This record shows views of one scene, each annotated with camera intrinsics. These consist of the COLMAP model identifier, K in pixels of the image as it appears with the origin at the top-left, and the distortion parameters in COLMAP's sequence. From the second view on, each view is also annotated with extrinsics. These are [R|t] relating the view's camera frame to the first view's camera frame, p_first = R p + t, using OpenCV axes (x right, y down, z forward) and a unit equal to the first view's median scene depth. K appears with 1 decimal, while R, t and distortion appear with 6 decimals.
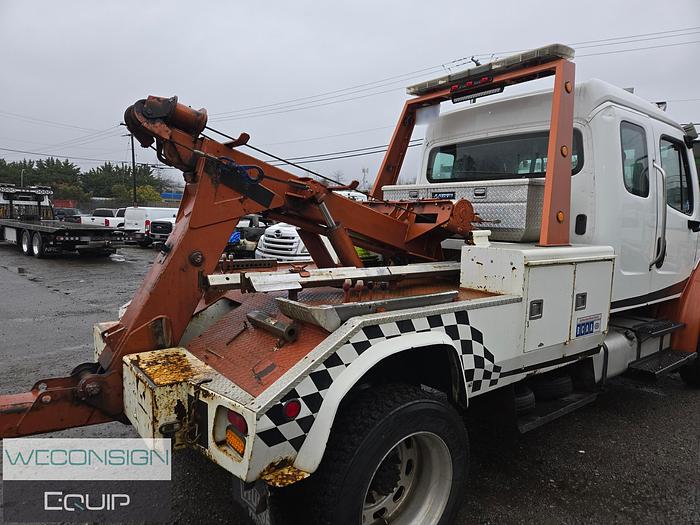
lens RADIAL K [[467.4, 0, 339.2], [0, 467.4, 267.0], [0, 0, 1]] dist [0.068625, -0.051291]
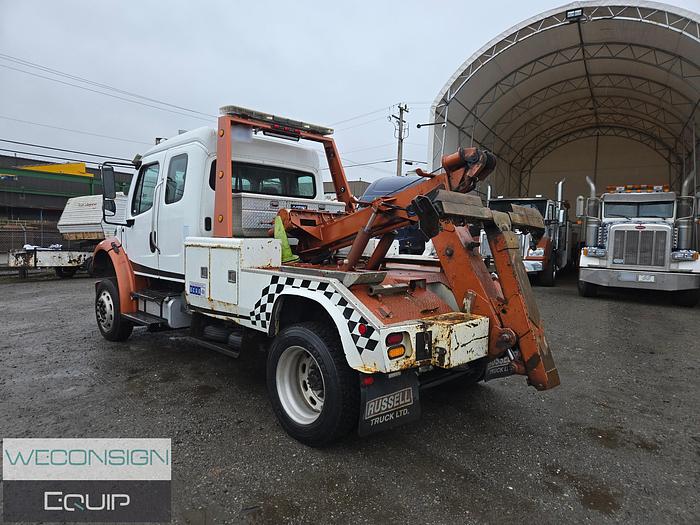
lens RADIAL K [[467.4, 0, 348.9], [0, 467.4, 263.4], [0, 0, 1]] dist [0.068625, -0.051291]
pose [[-0.140230, -0.088370, 0.986168, -1.391233], [0.087337, 0.991023, 0.101224, -0.134445], [-0.986259, 0.100324, -0.131253, 1.234102]]
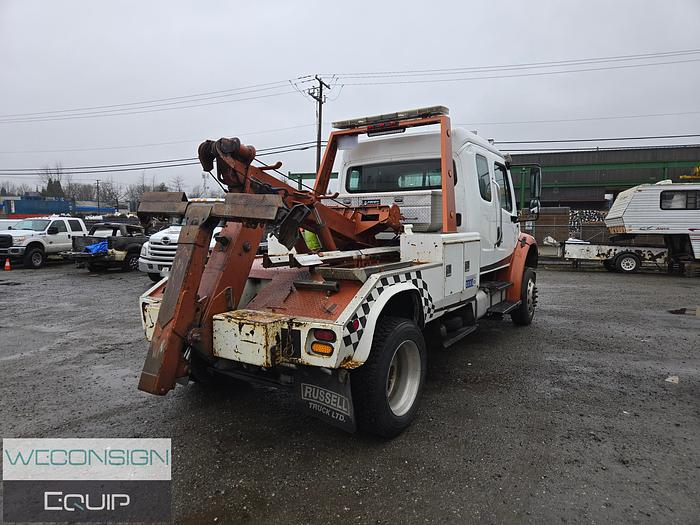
lens RADIAL K [[467.4, 0, 342.7], [0, 467.4, 261.0], [0, 0, 1]] dist [0.068625, -0.051291]
pose [[0.944087, -0.055089, 0.325062, -0.387220], [0.063297, 0.997886, -0.014719, 0.048072], [-0.323564, 0.034471, 0.945578, -0.356692]]
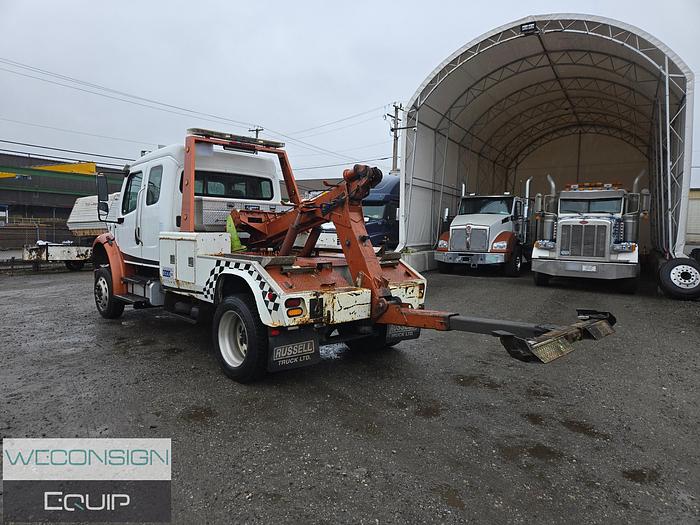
lens RADIAL K [[467.4, 0, 343.4], [0, 467.4, 263.1], [0, 0, 1]] dist [0.068625, -0.051291]
pose [[-0.112290, -0.096100, 0.989017, -1.814801], [0.093136, 0.989913, 0.106762, -0.120672], [-0.989301, 0.104102, -0.102207, 1.013814]]
